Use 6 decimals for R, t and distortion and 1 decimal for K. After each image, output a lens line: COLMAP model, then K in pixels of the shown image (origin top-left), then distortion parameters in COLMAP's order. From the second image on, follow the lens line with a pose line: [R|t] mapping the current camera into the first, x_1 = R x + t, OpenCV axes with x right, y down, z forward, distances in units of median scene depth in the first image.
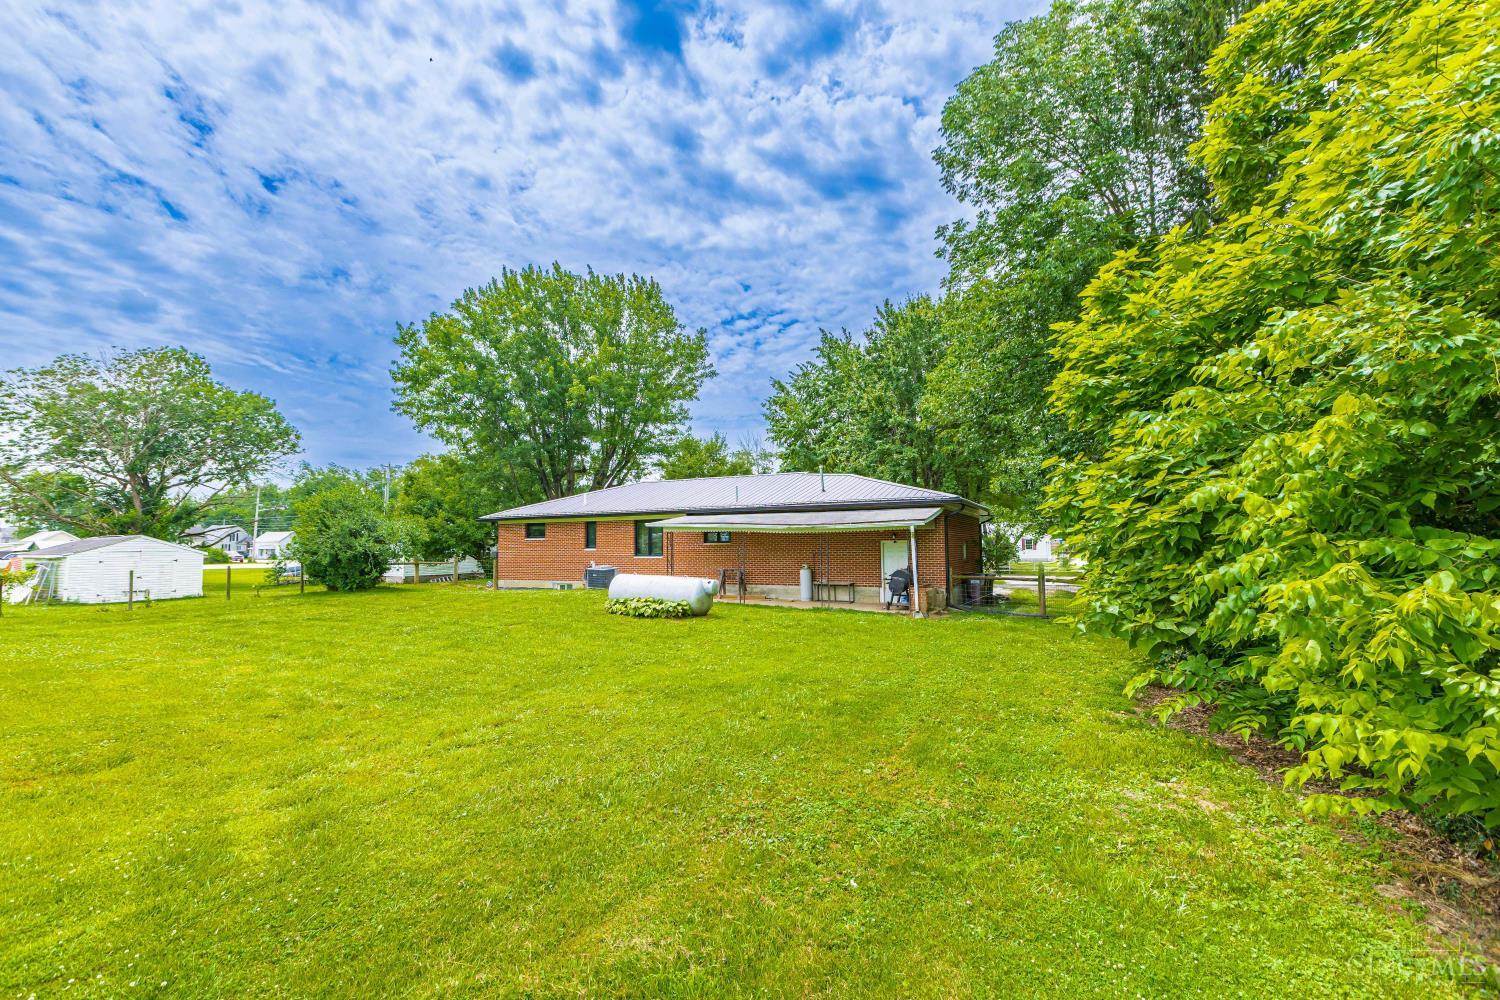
lens RADIAL K [[690.2, 0, 746.7], [0, 690.2, 490.7], [0, 0, 1]] dist [0.000359, 0.000153]
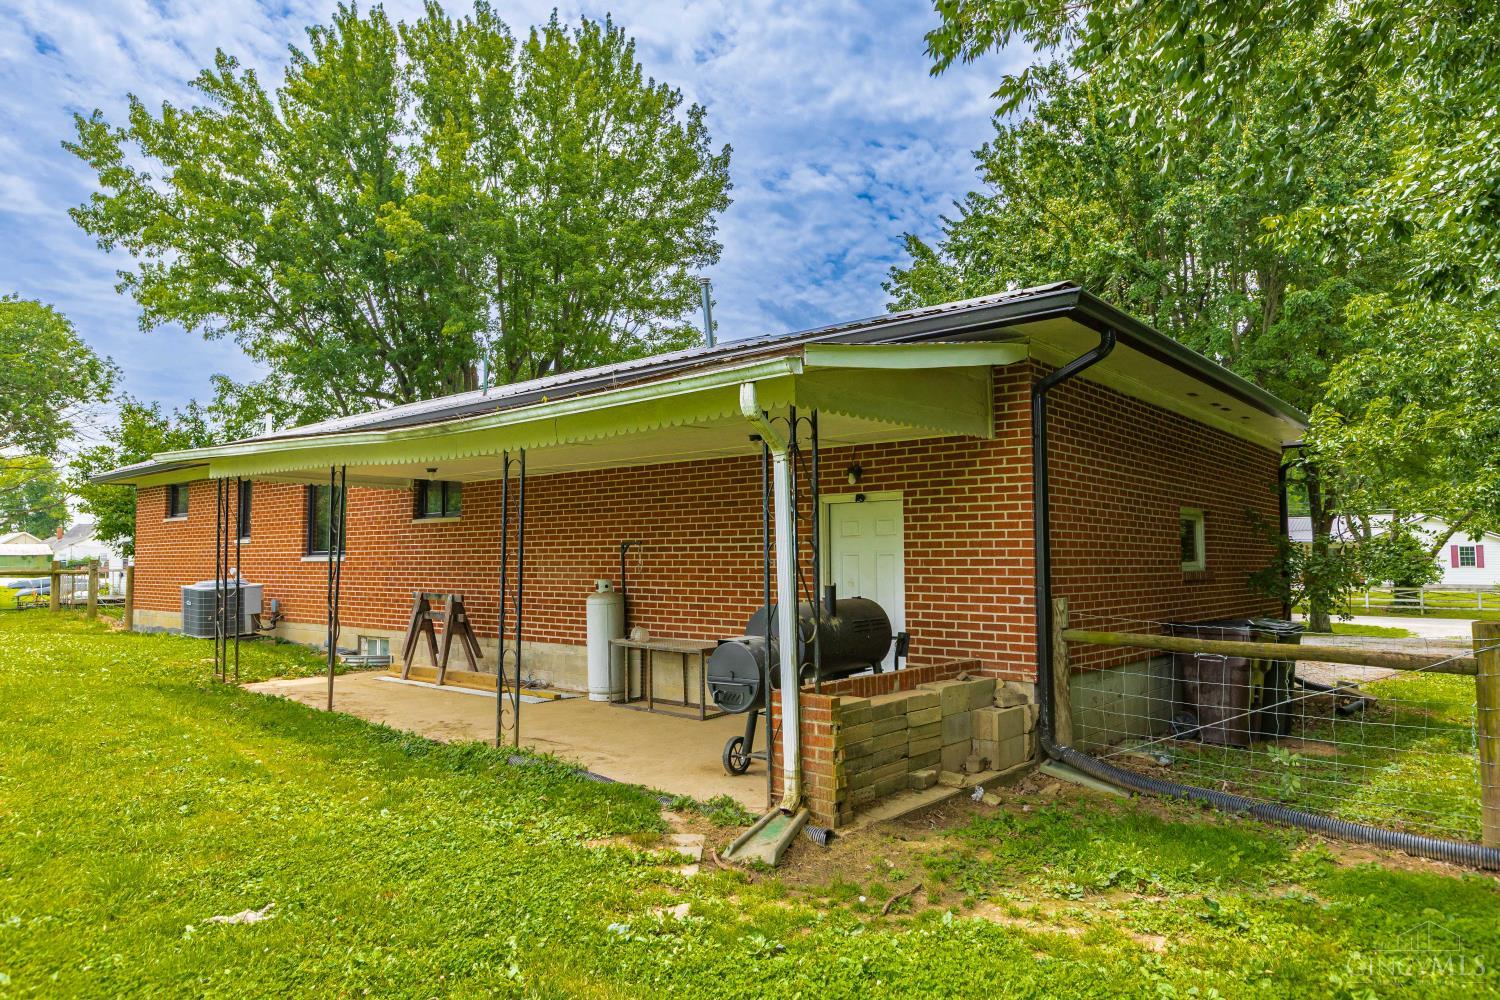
lens RADIAL K [[993.2, 0, 750.7], [0, 993.2, 500.6], [0, 0, 1]] dist [0.000347, 0.000139]
pose [[0.971473, -0.006357, -0.237065, 0.245941], [0.011114, 0.999763, 0.018735, 0.062426], [0.236889, -0.020836, 0.971313, 0.571489]]
